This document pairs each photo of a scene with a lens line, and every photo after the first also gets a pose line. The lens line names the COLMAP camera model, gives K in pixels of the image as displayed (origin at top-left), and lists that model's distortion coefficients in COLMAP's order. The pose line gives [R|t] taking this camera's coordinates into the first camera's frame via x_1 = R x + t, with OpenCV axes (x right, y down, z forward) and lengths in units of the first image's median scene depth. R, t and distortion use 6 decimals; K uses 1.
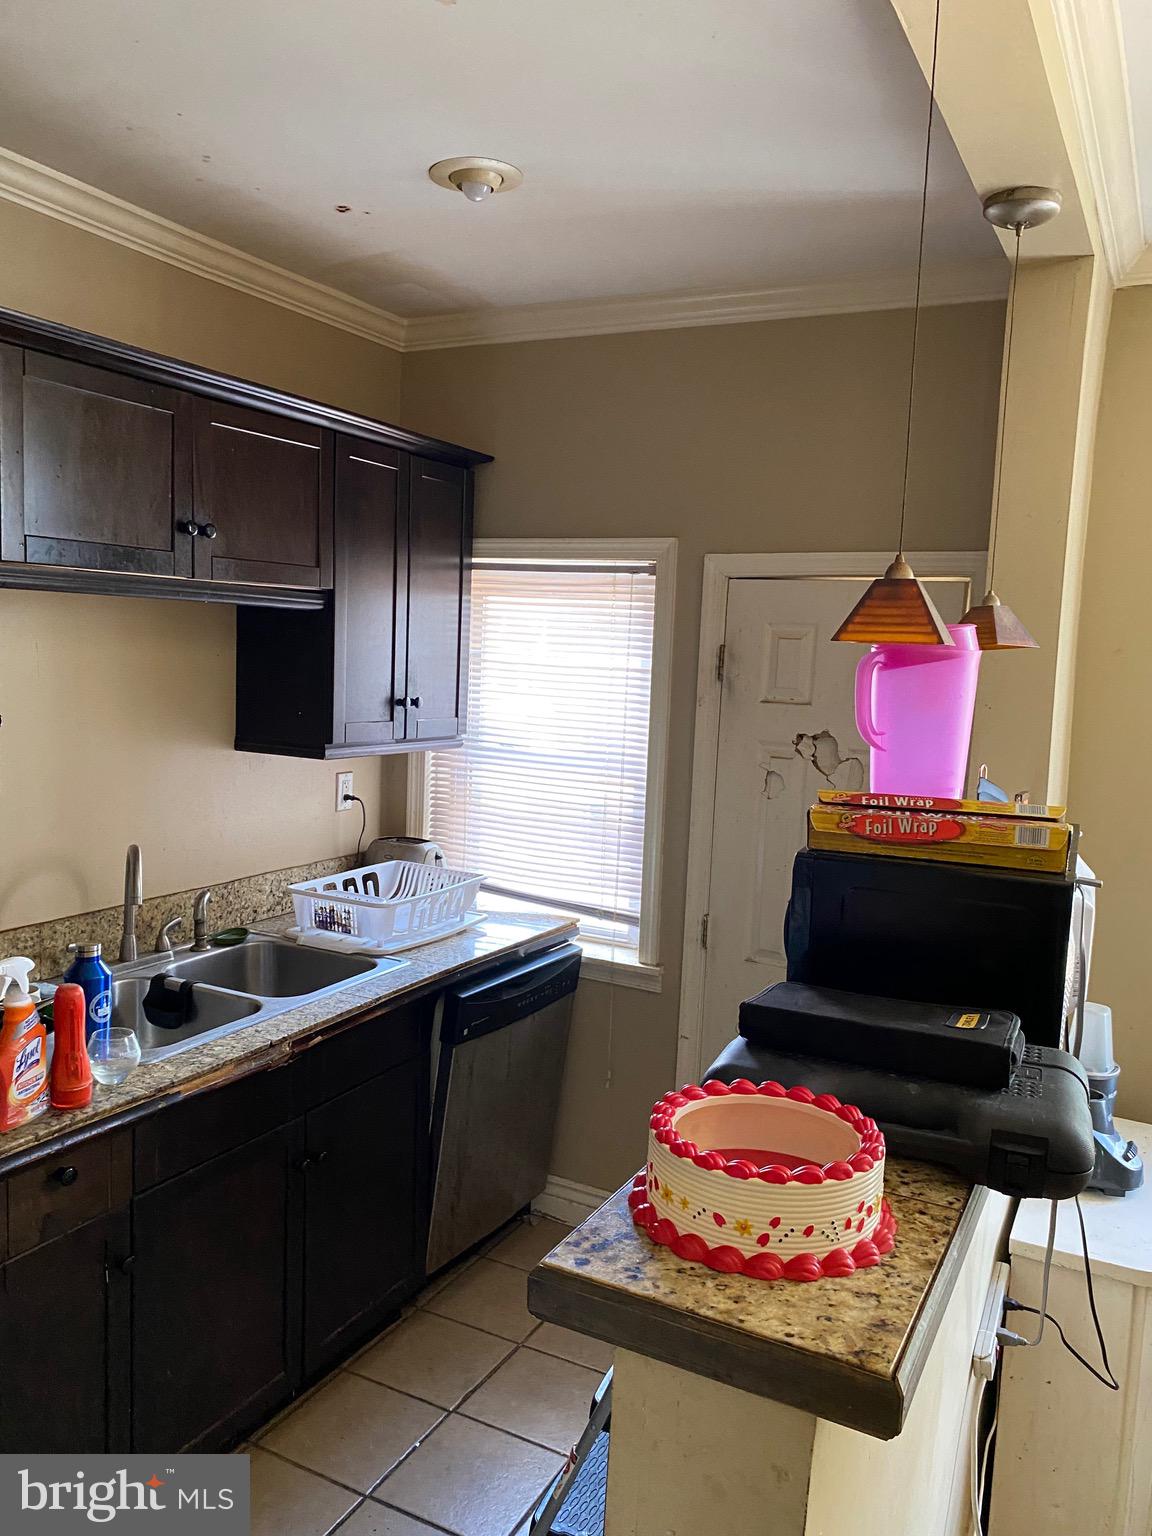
lens RADIAL K [[1145.5, 0, 578.8], [0, 1145.5, 776.4], [0, 0, 1]] dist [0.090563, -0.182054]
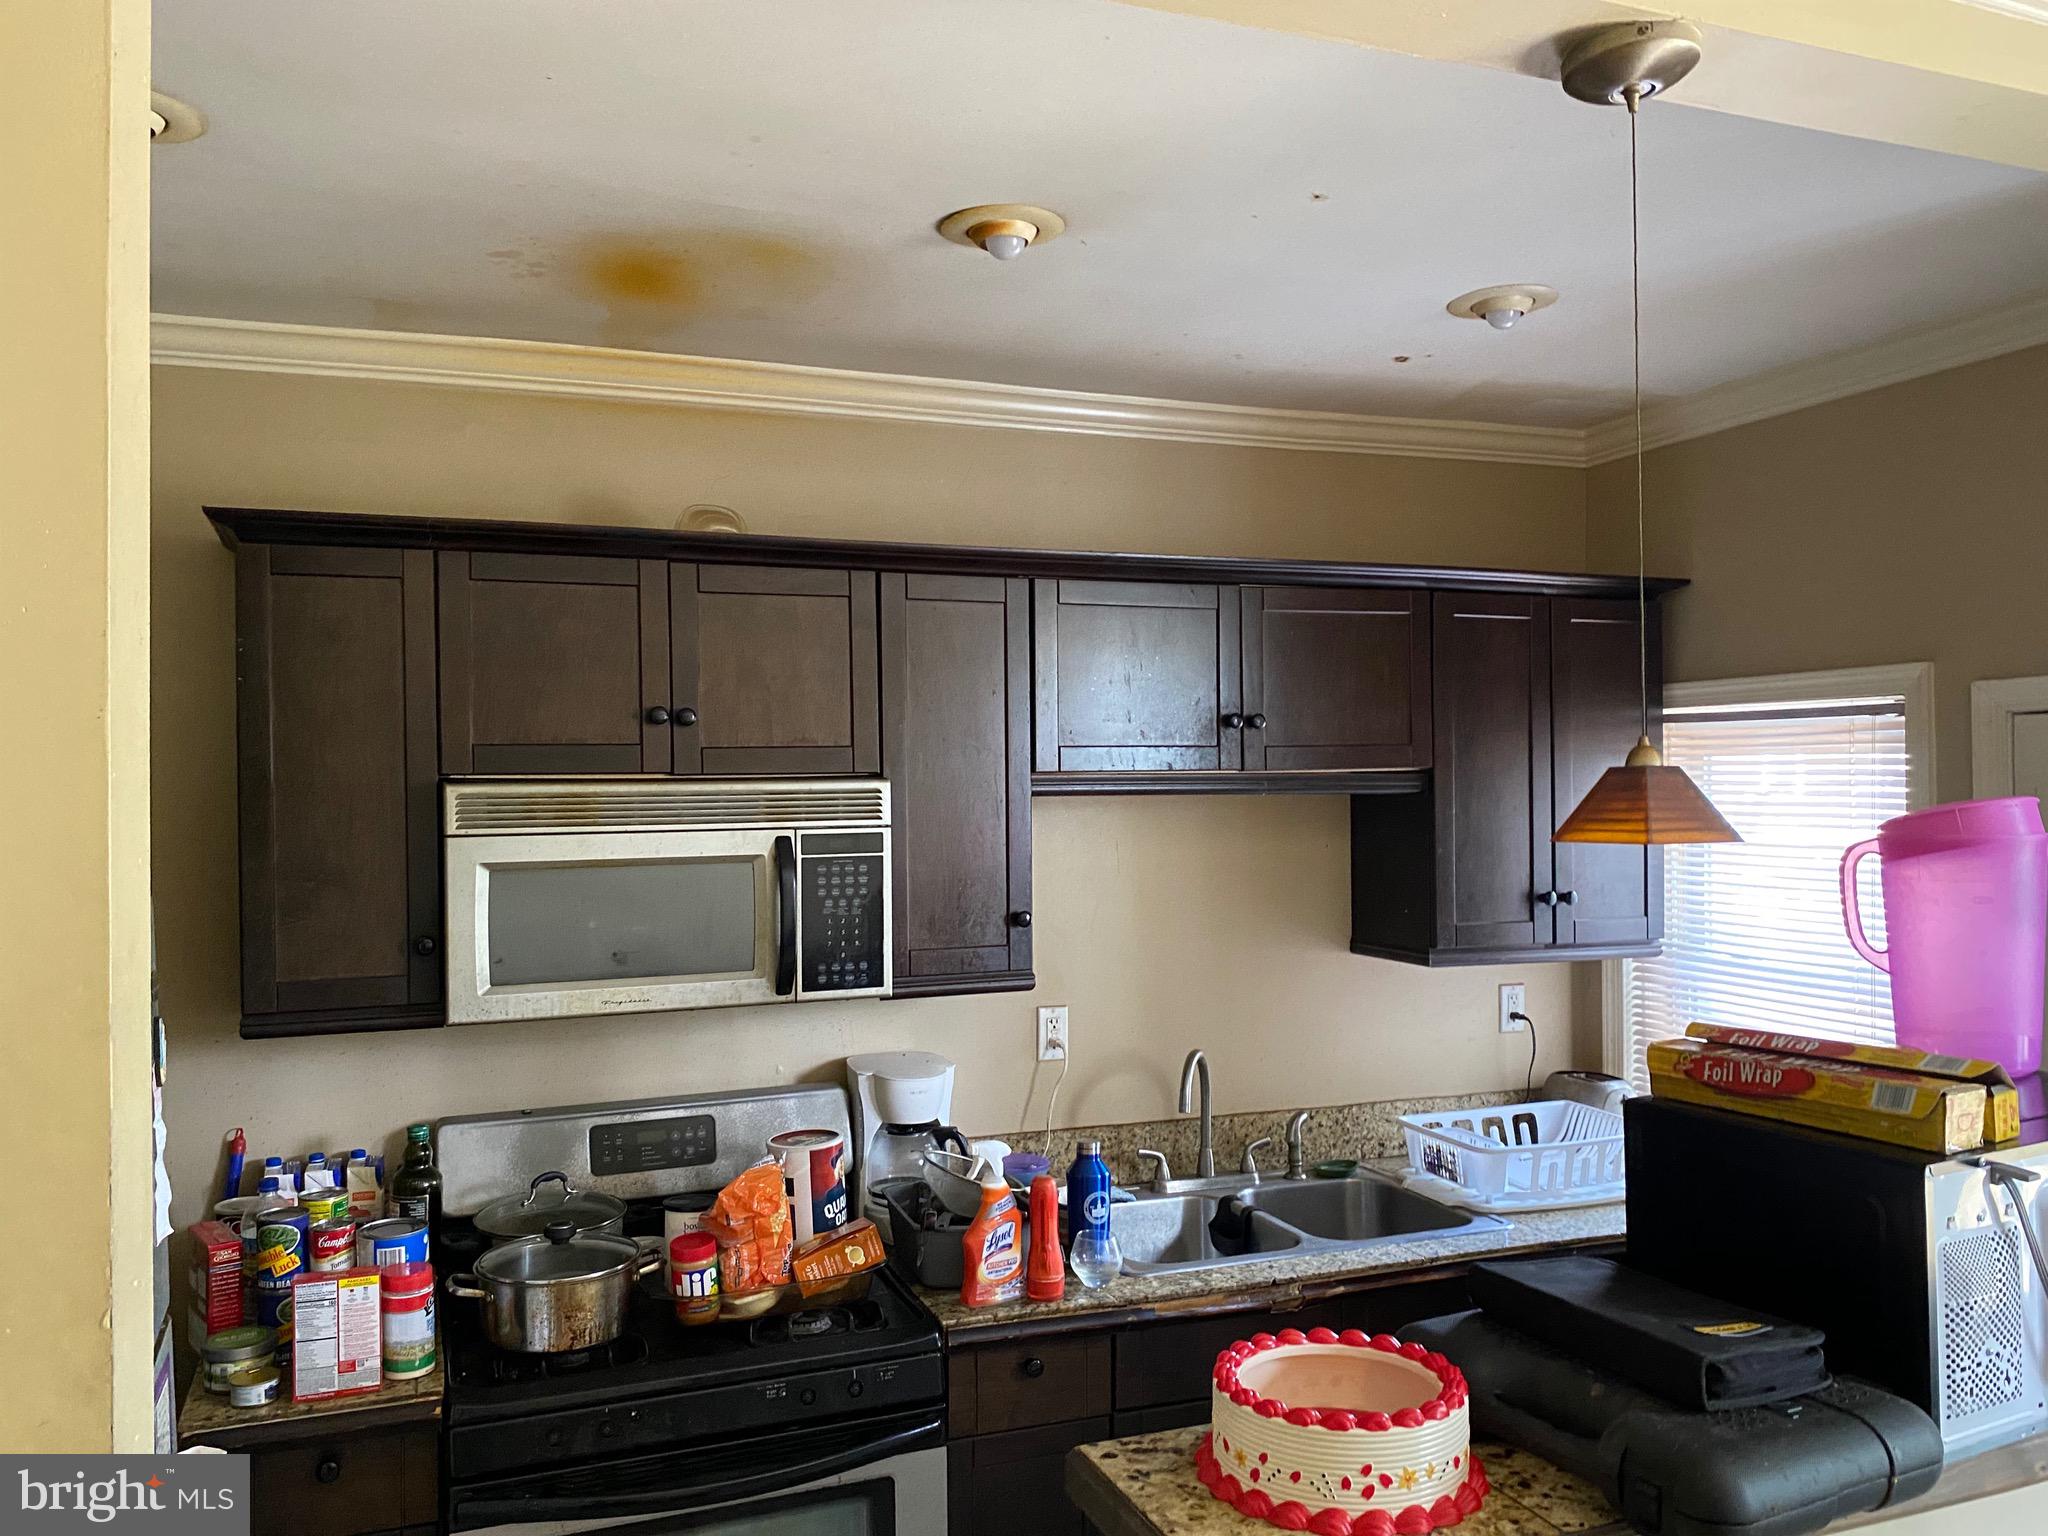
lens RADIAL K [[1527.4, 0, 1024.0], [0, 1527.4, 768.0], [0, 0, 1]] dist [0.090563, -0.182054]
pose [[0.753101, -0.056331, -0.655488, 0.311249], [-0.035952, 0.991315, -0.126496, -0.005727], [0.656921, 0.118831, 0.744536, -0.056329]]
